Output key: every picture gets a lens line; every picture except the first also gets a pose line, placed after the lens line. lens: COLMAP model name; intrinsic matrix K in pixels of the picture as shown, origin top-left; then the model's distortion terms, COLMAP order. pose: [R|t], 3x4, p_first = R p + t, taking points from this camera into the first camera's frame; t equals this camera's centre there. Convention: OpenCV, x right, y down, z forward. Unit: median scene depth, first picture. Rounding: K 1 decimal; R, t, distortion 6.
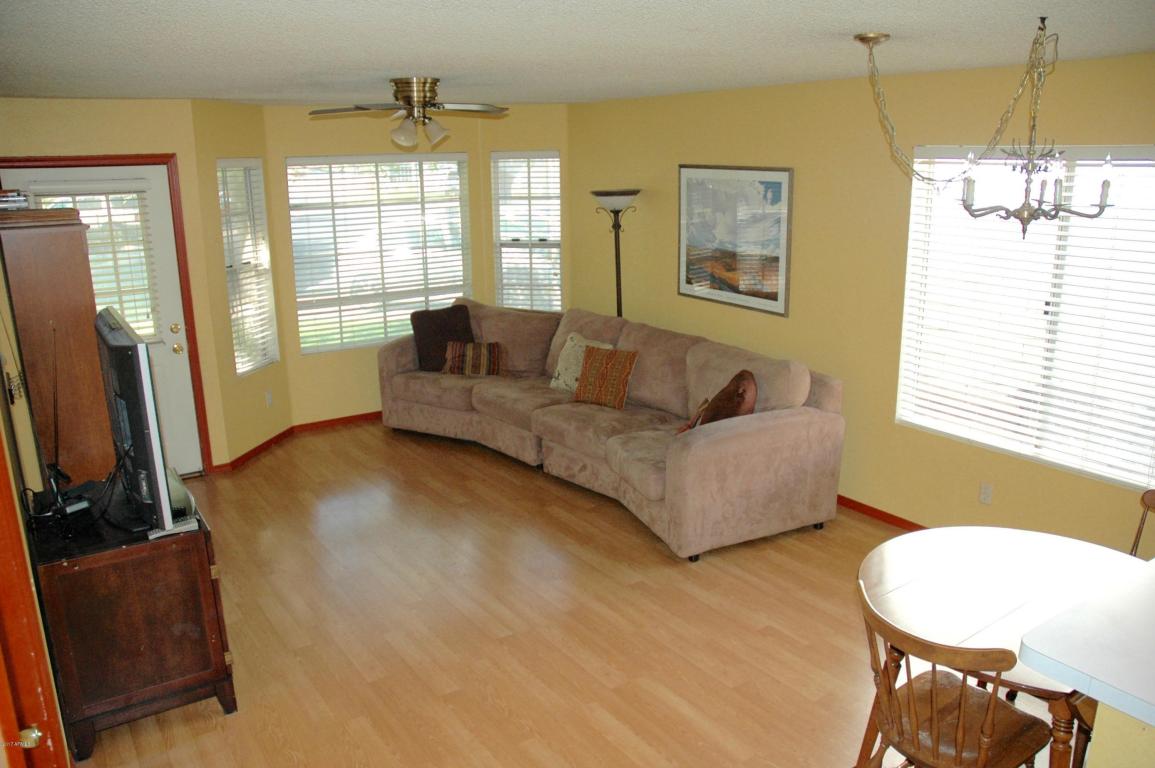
lens RADIAL K [[874.5, 0, 577.5], [0, 874.5, 384.0], [0, 0, 1]] dist [-0.158588, 0.079657]
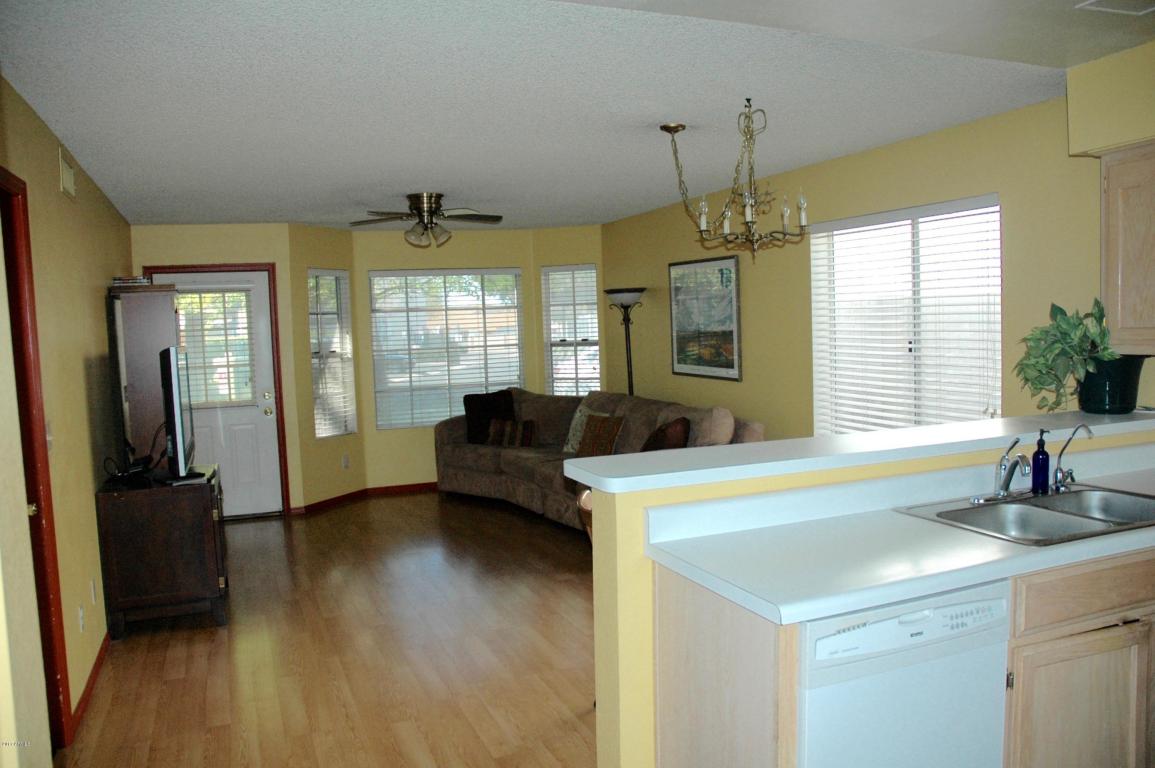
lens RADIAL K [[874.5, 0, 577.5], [0, 874.5, 384.0], [0, 0, 1]] dist [-0.158588, 0.079657]
pose [[0.977993, -0.007207, -0.208515, 0.230200], [-0.030085, 0.984088, -0.175116, 0.117029], [0.206460, 0.177536, 0.962214, -0.143996]]
